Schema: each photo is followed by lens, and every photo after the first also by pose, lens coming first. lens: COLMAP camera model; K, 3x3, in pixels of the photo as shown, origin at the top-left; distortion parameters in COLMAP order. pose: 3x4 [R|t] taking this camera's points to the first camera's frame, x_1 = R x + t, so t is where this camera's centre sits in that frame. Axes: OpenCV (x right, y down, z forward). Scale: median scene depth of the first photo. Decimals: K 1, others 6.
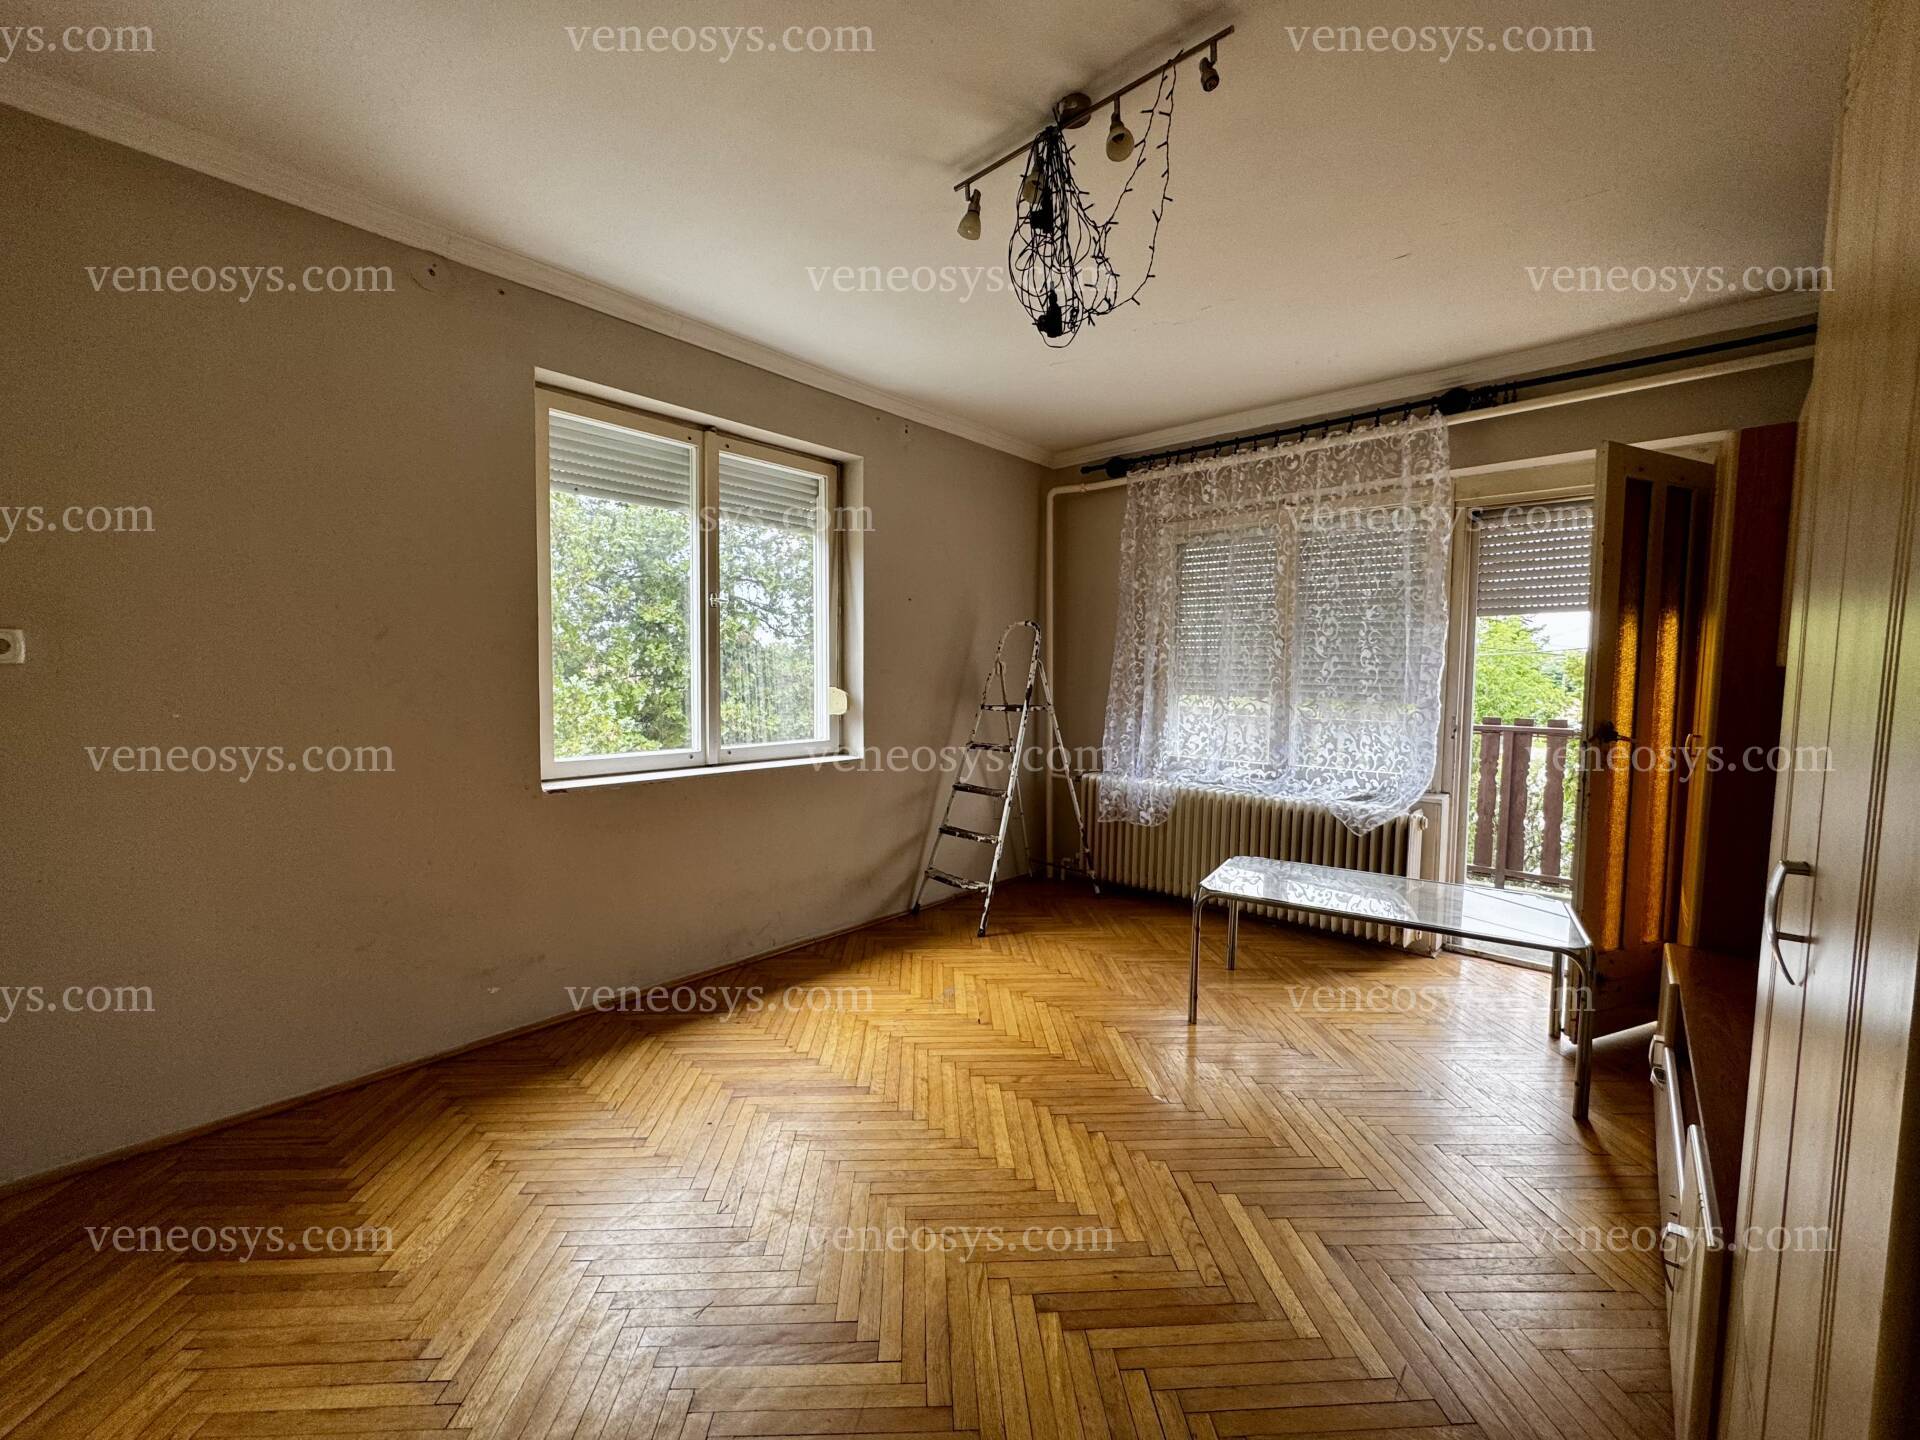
lens RADIAL K [[767.3, 0, 962.8], [0, 767.3, 732.0], [0, 0, 1]] dist [-0.006087, 0.000807]
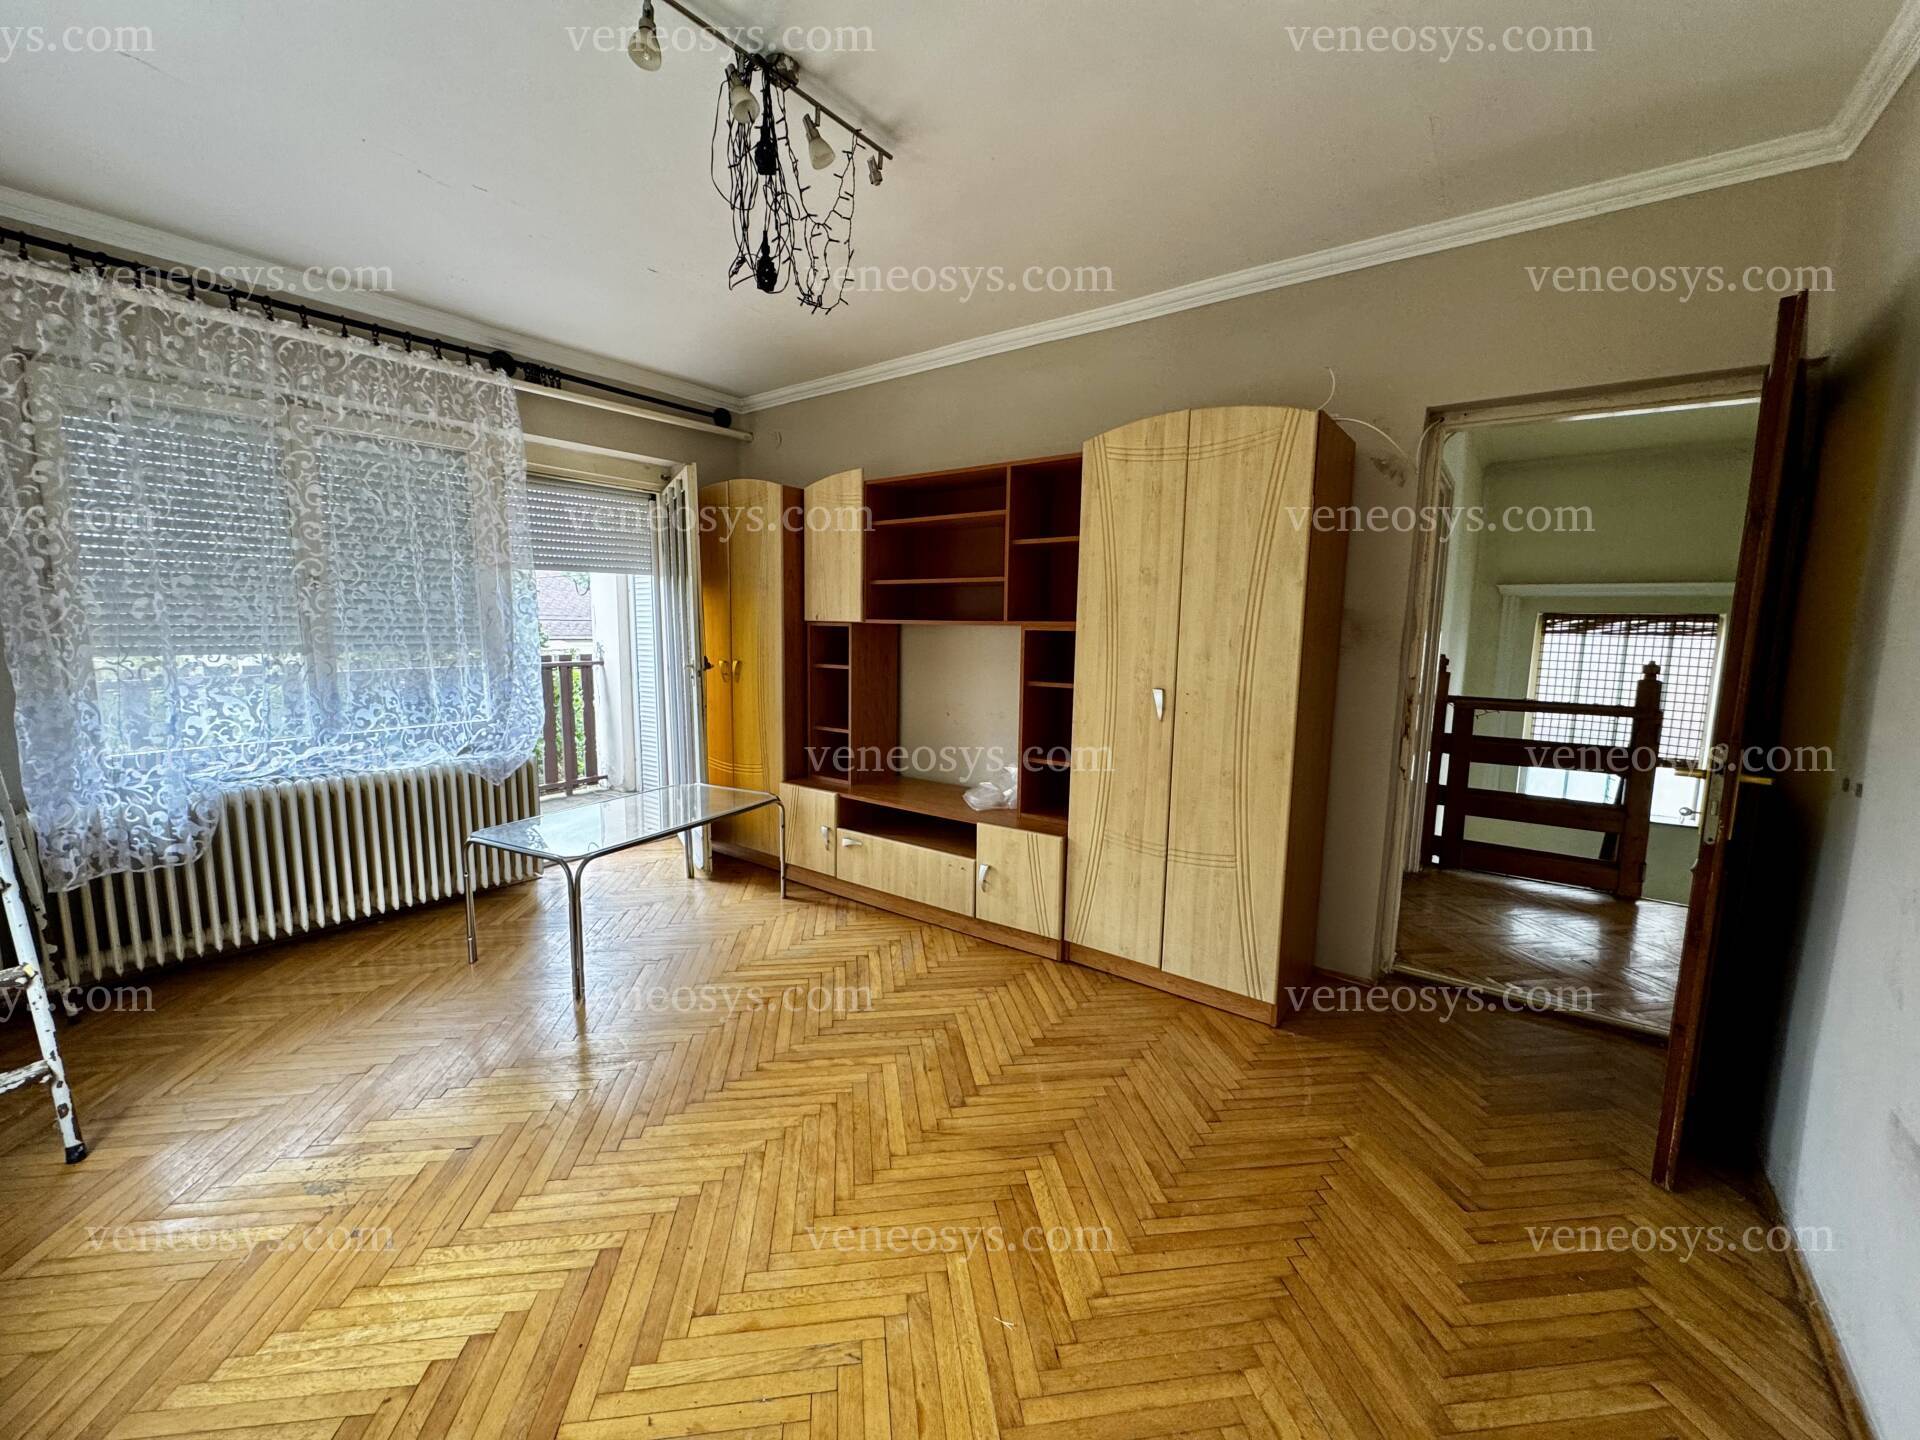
lens RADIAL K [[767.3, 0, 962.1], [0, 767.3, 713.1], [0, 0, 1]] dist [-0.006087, 0.000807]
pose [[-0.094805, -0.128062, 0.987224, -0.524395], [0.071708, 0.988237, 0.135079, -0.048481], [-0.992910, 0.083598, -0.084507, 0.488657]]
